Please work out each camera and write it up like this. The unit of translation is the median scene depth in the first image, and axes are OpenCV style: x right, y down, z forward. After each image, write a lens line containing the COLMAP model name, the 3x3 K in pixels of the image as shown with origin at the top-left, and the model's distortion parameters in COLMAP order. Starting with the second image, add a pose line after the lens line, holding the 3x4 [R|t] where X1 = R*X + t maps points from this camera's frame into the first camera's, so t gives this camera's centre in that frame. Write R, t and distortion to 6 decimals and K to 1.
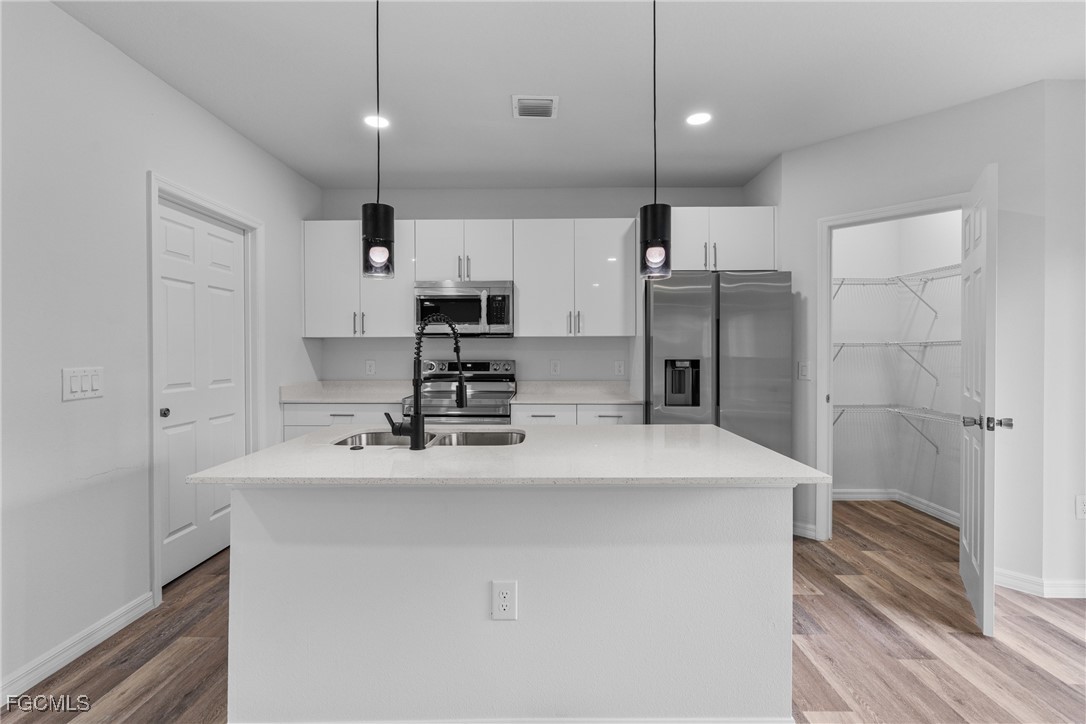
lens RADIAL K [[492.1, 0, 543.0], [0, 492.1, 354.9], [0, 0, 1]] dist [-0.003085, -0.000324]
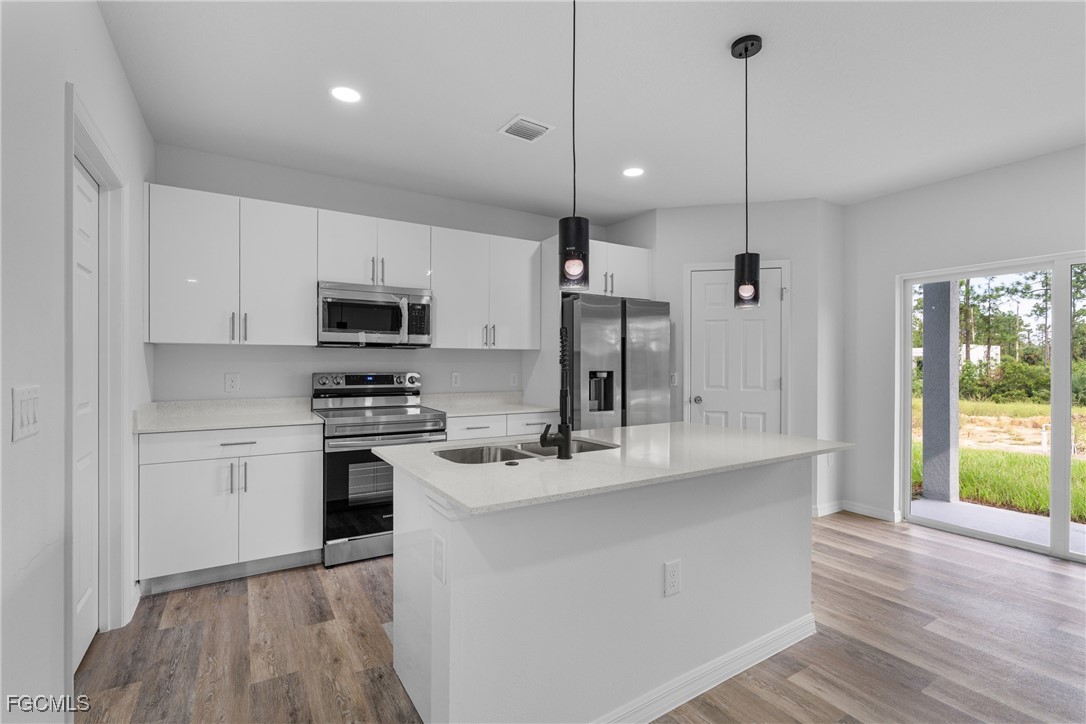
lens RADIAL K [[490.1, 0, 545.2], [0, 490.1, 364.5], [0, 0, 1]] dist [-0.003256, -0.000312]
pose [[0.842691, 0.003506, 0.538386, -0.412391], [-0.000145, 0.999980, -0.006286, 0.001286], [-0.538398, 0.005219, 0.842675, 0.079844]]
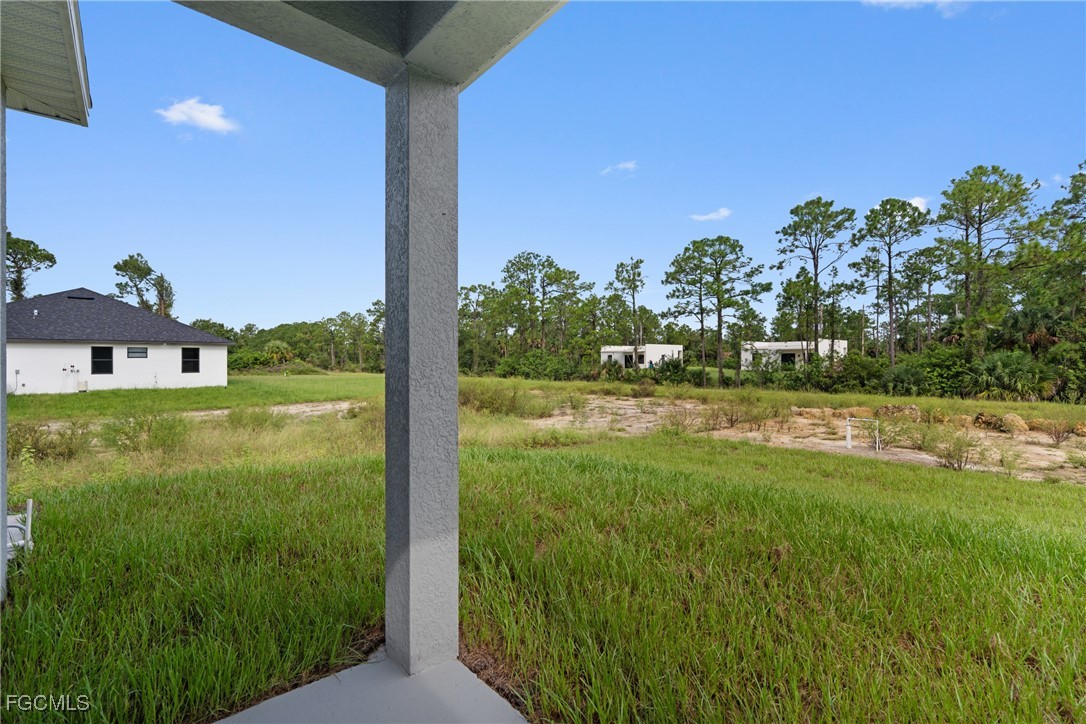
lens RADIAL K [[479.4, 0, 557.9], [0, 479.4, 361.5], [0, 0, 1]] dist [-0.001299, -0.000115]
pose [[0.726646, 0.000100, 0.687012, 1.027418], [0.003290, 0.999988, -0.003625, 0.049942], [-0.687004, 0.004895, 0.726637, 0.150536]]
